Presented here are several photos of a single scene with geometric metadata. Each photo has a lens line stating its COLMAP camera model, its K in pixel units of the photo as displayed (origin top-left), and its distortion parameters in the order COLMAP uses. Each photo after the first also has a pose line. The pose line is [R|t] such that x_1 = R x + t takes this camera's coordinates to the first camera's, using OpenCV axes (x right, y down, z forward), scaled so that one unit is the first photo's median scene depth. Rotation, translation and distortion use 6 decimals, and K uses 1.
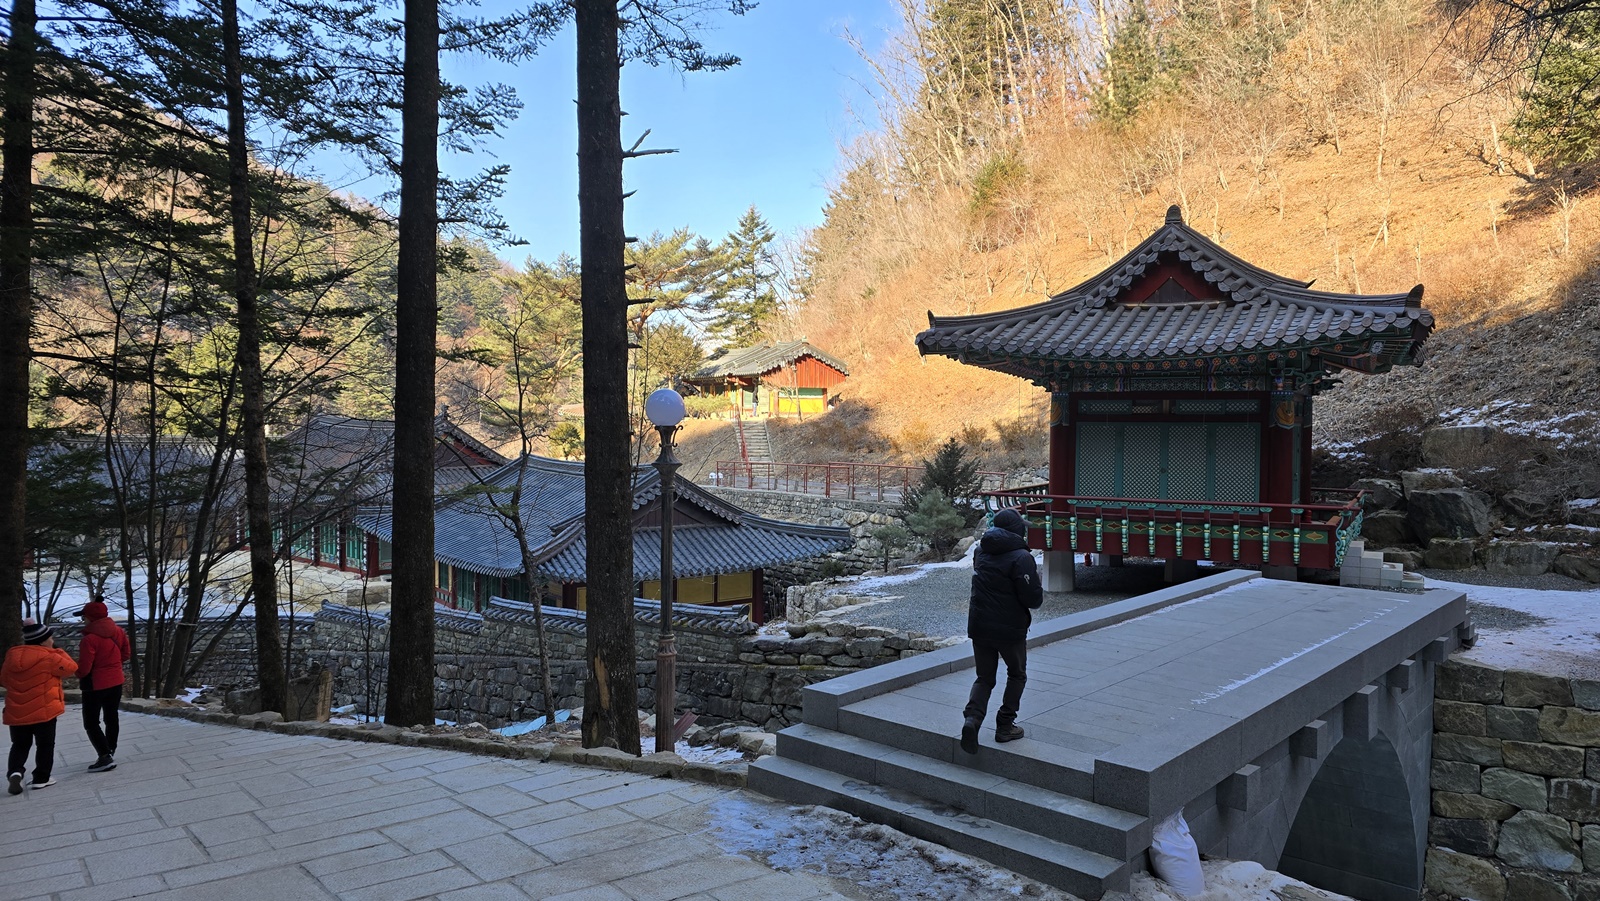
lens RADIAL K [[1042.0, 0, 798.2], [0, 1042.0, 473.2], [0, 0, 1]] dist [0.079796, -0.069414]
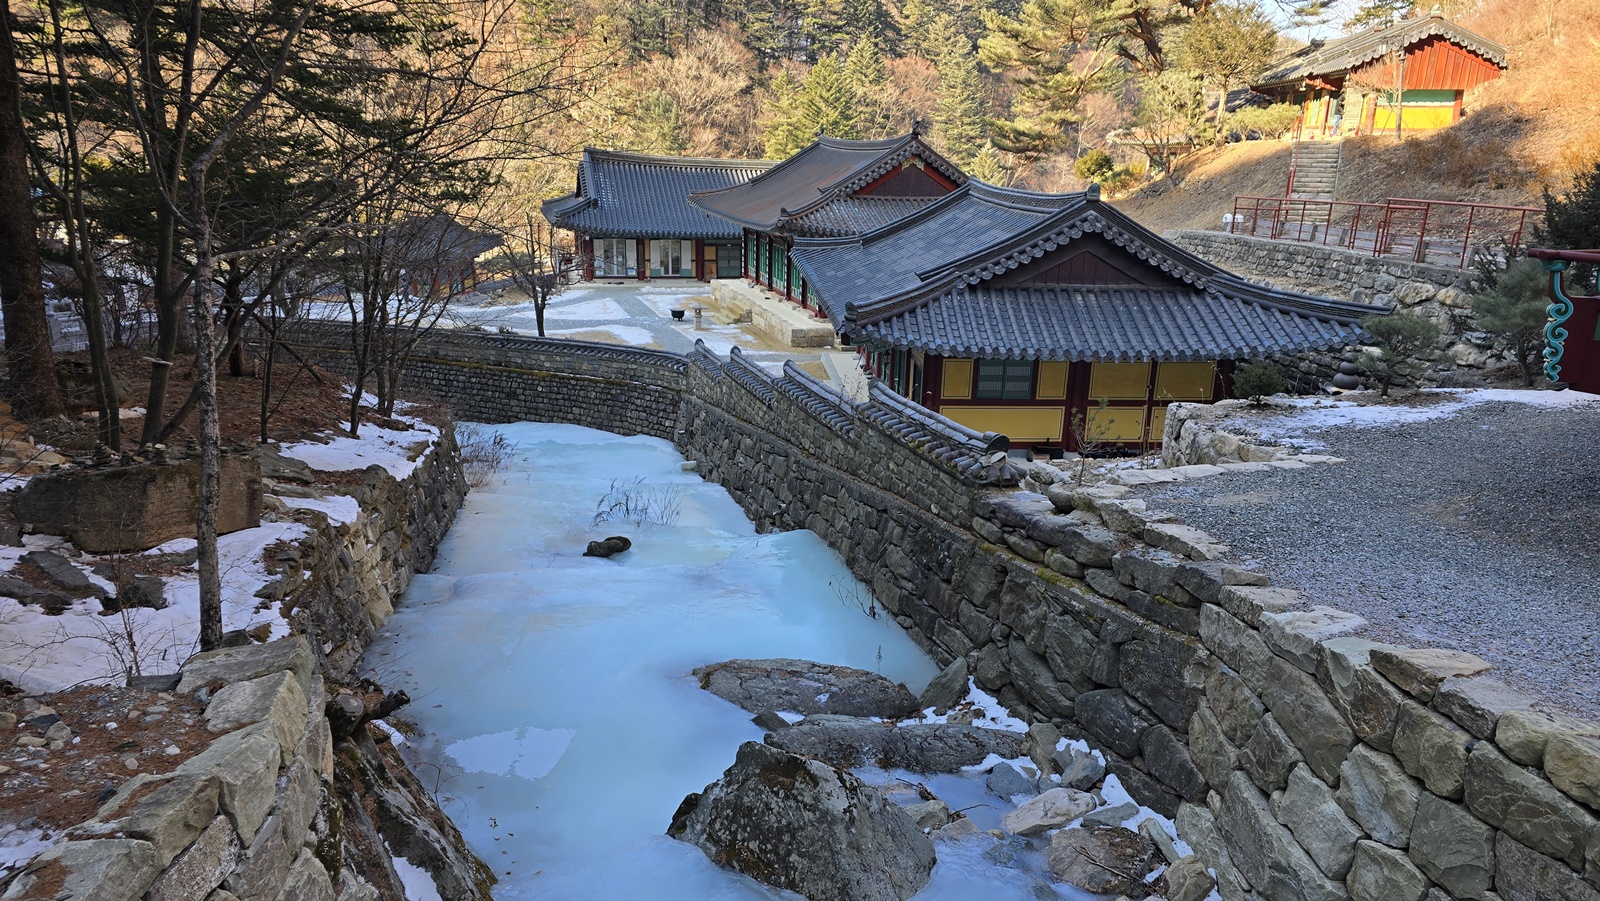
lens RADIAL K [[1042.0, 0, 798.2], [0, 1042.0, 473.2], [0, 0, 1]] dist [0.079796, -0.069414]
pose [[0.844213, 0.167742, -0.509084, 0.177462], [-0.043052, 0.967922, 0.247535, 0.012953], [0.534276, -0.187055, 0.824354, 0.560796]]
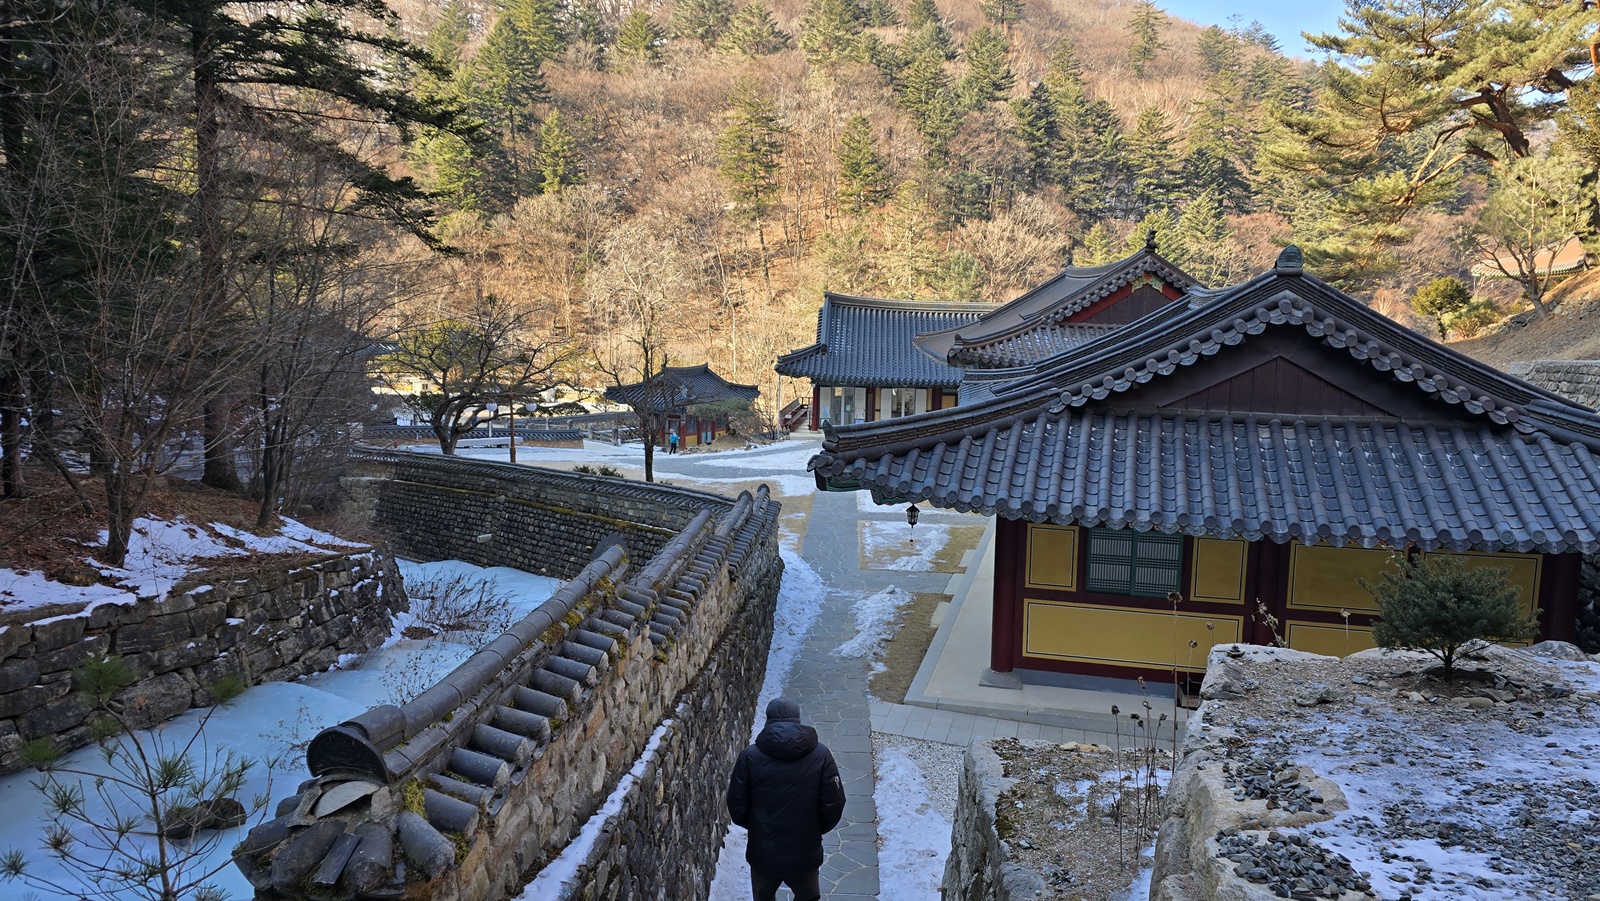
lens RADIAL K [[1054.6, 0, 805.2], [0, 1054.6, 478.7], [0, 0, 1]] dist [0.049845, -0.040818]
pose [[0.635642, 0.116783, -0.763100, 0.155884], [-0.047930, 0.992555, 0.111974, 0.074144], [0.770495, -0.034600, 0.636507, 1.133409]]
